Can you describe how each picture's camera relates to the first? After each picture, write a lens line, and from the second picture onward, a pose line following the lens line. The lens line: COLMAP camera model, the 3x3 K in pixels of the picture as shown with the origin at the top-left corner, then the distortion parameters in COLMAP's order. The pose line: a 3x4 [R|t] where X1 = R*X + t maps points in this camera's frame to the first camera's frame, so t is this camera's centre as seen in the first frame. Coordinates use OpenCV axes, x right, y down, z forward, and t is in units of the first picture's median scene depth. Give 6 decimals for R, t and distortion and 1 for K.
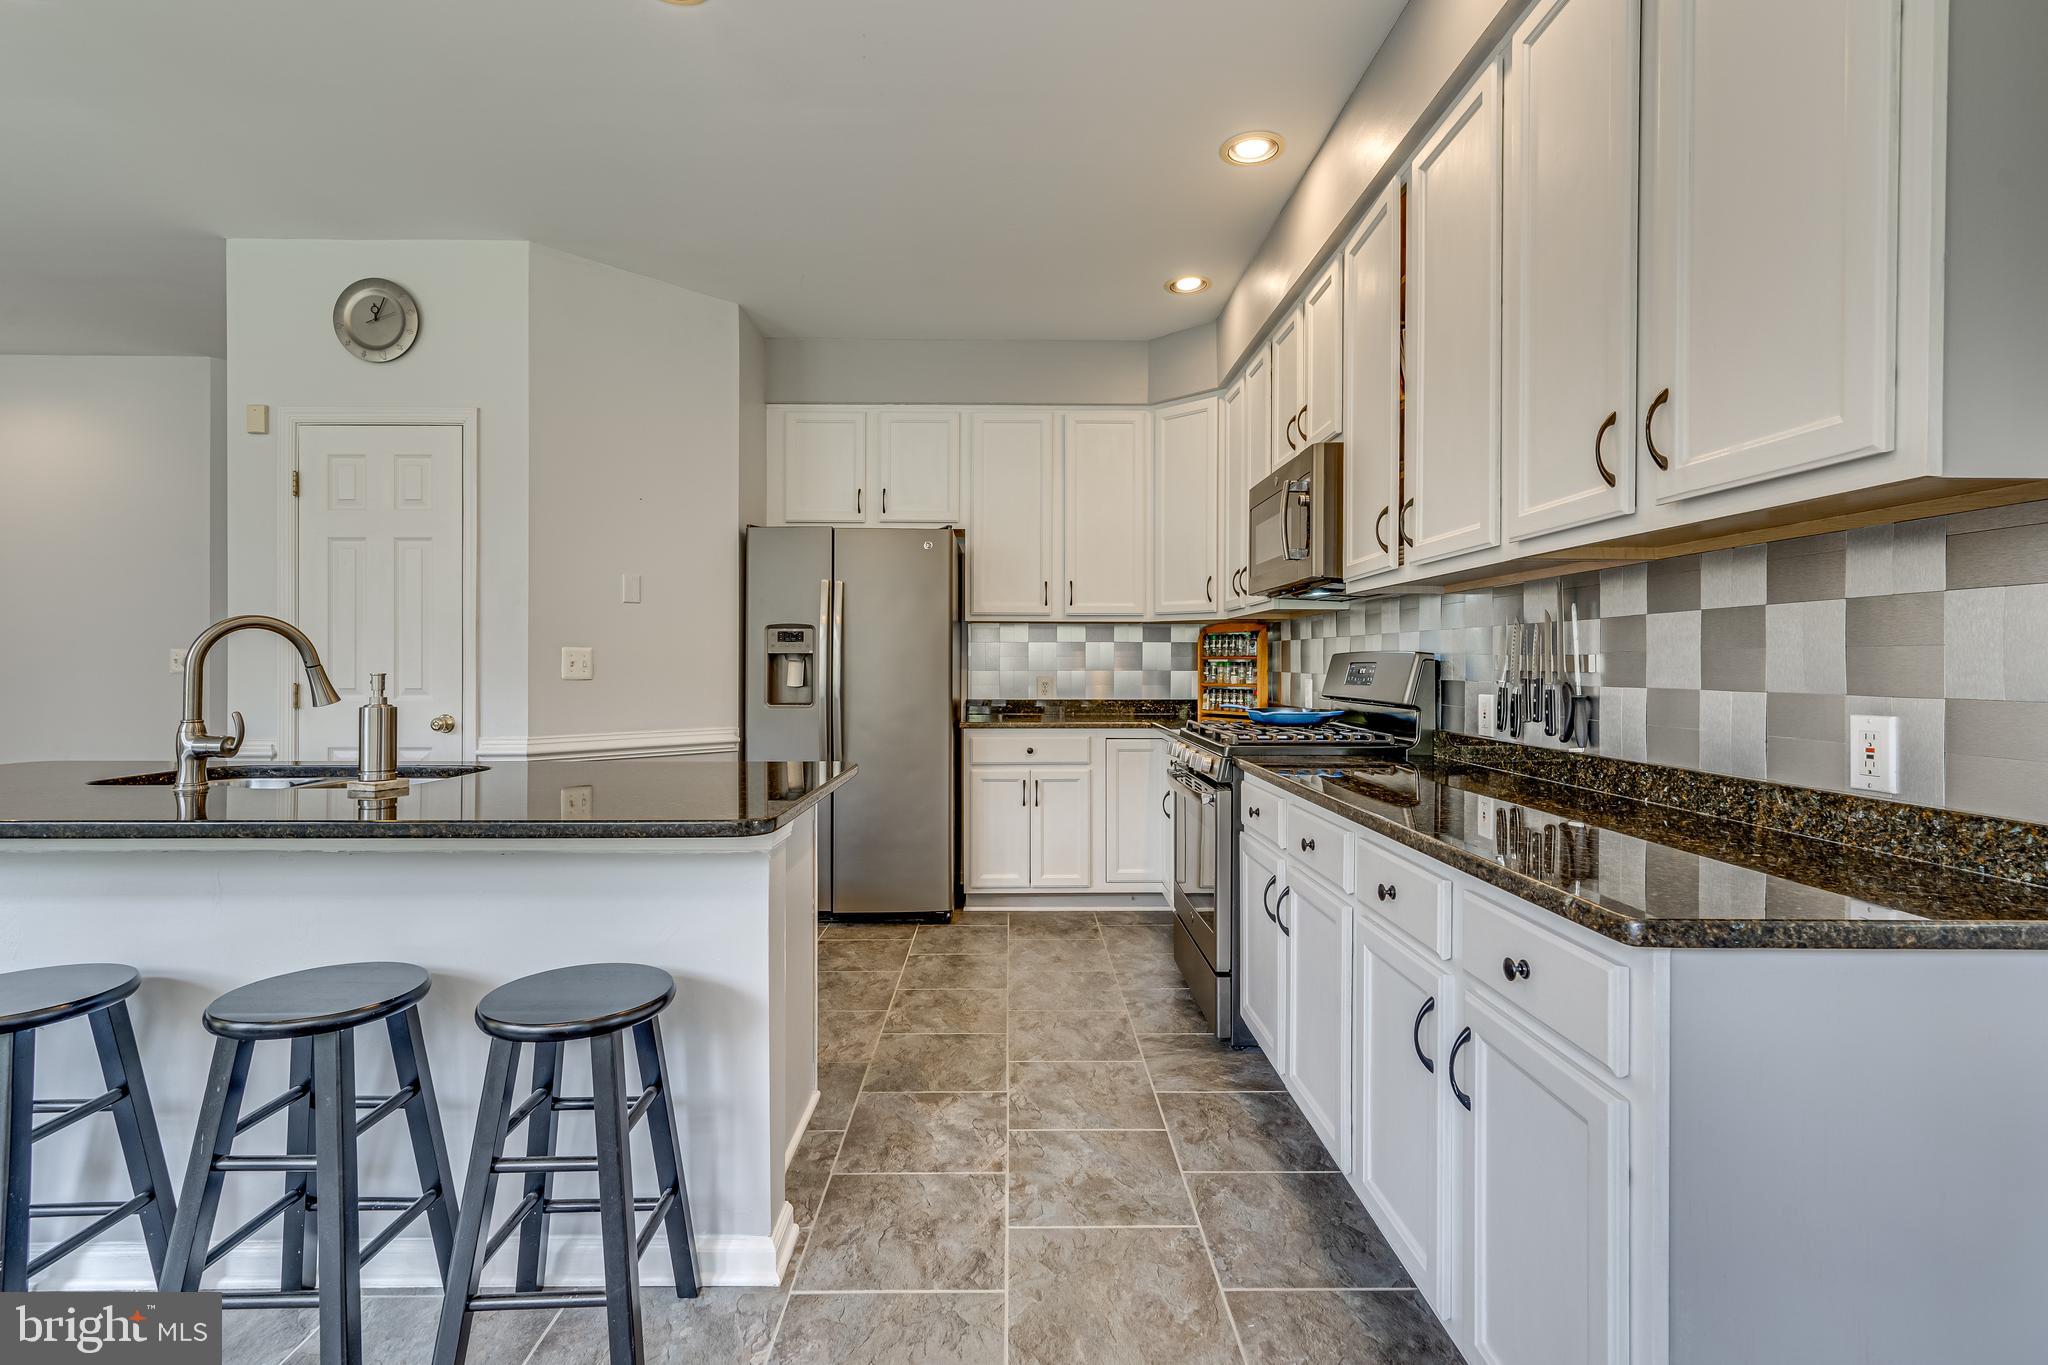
lens RADIAL K [[932.1, 0, 1019.4], [0, 932.1, 669.5], [0, 0, 1]] dist [-0.001070, 0.001333]
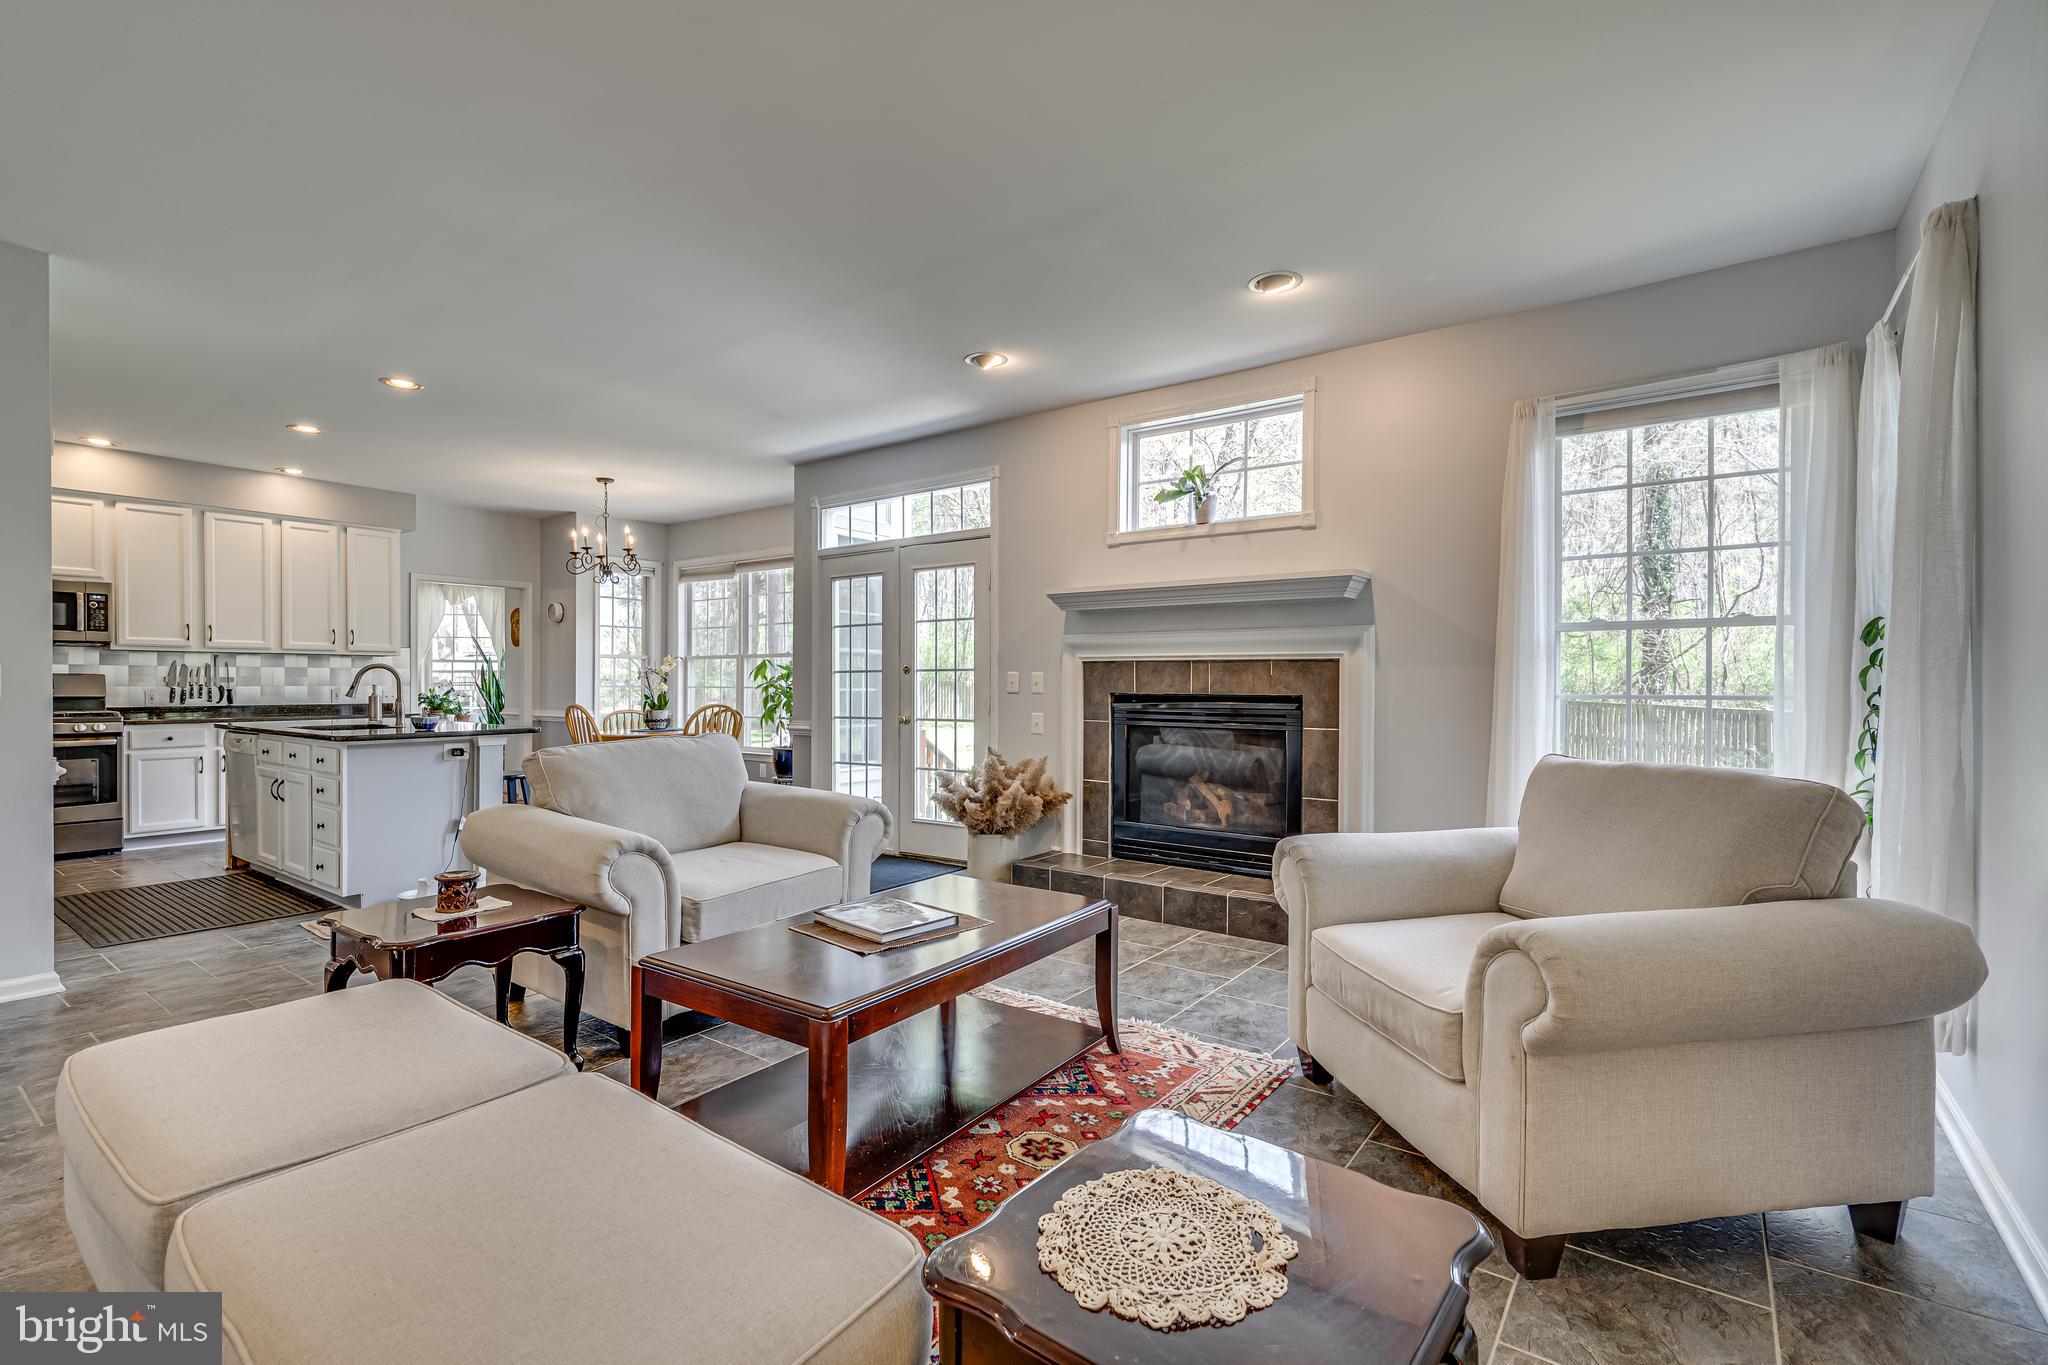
lens RADIAL K [[932.1, 0, 1037.1], [0, 932.1, 685.9], [0, 0, 1]] dist [-0.001070, 0.001333]
pose [[-0.796595, -0.008872, 0.604448, -2.495332], [-0.001122, 0.999912, 0.013199, -0.020252], [-0.604512, 0.009836, -0.796535, 1.255255]]
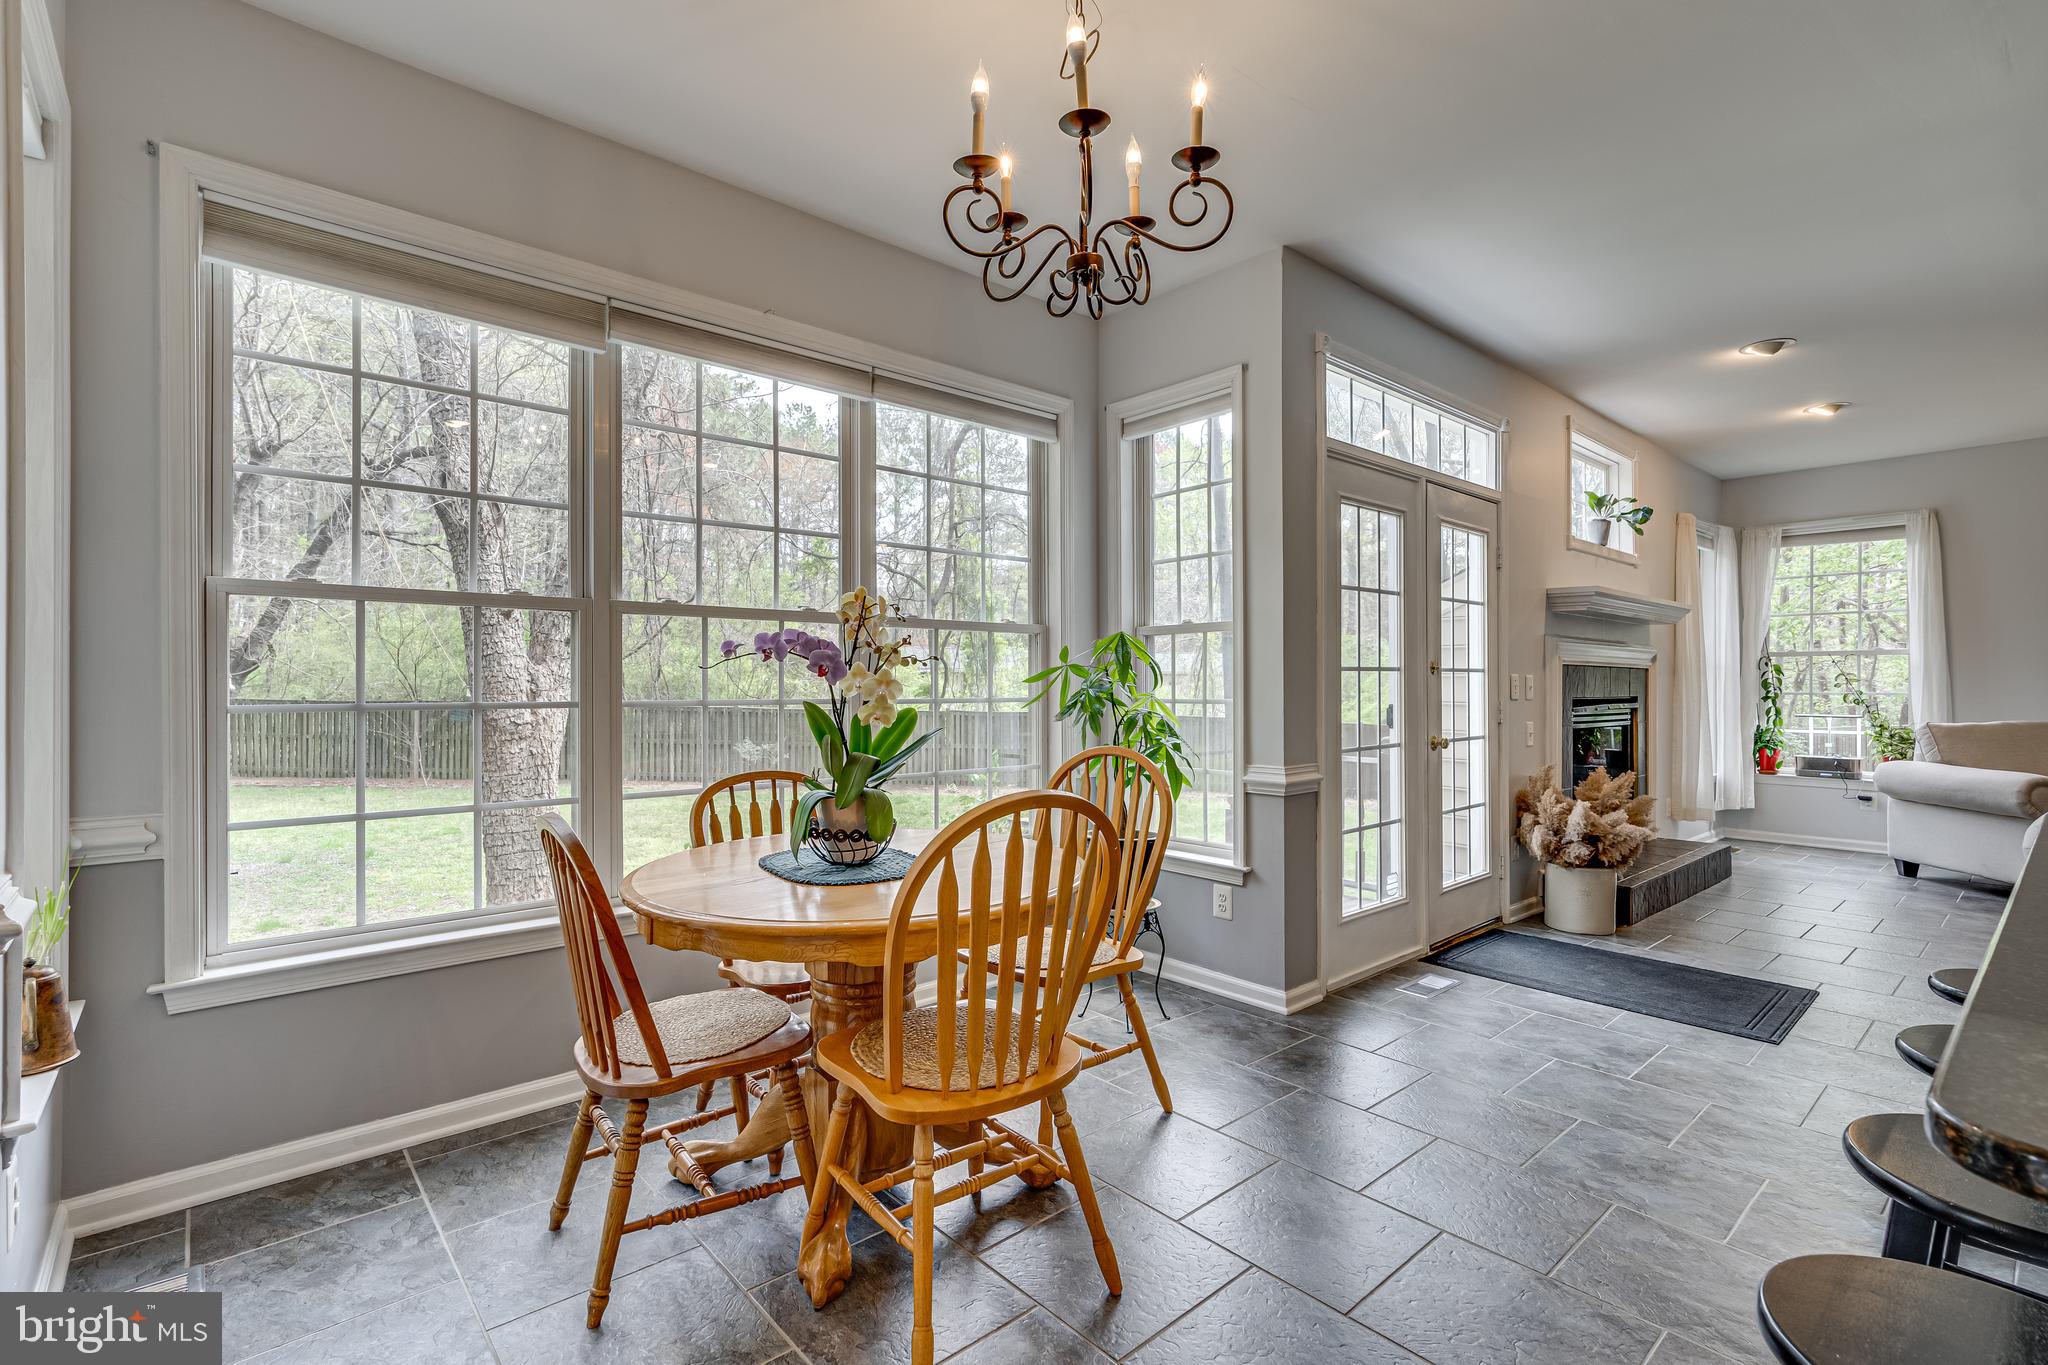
lens RADIAL K [[932.1, 0, 1006.0], [0, 932.1, 678.2], [0, 0, 1]] dist [-0.001070, 0.001333]
pose [[-0.765819, -0.011849, -0.642948, 0.118586], [-0.010487, 0.999927, -0.005937, -0.000287], [0.642971, 0.002196, -0.765887, 0.495621]]
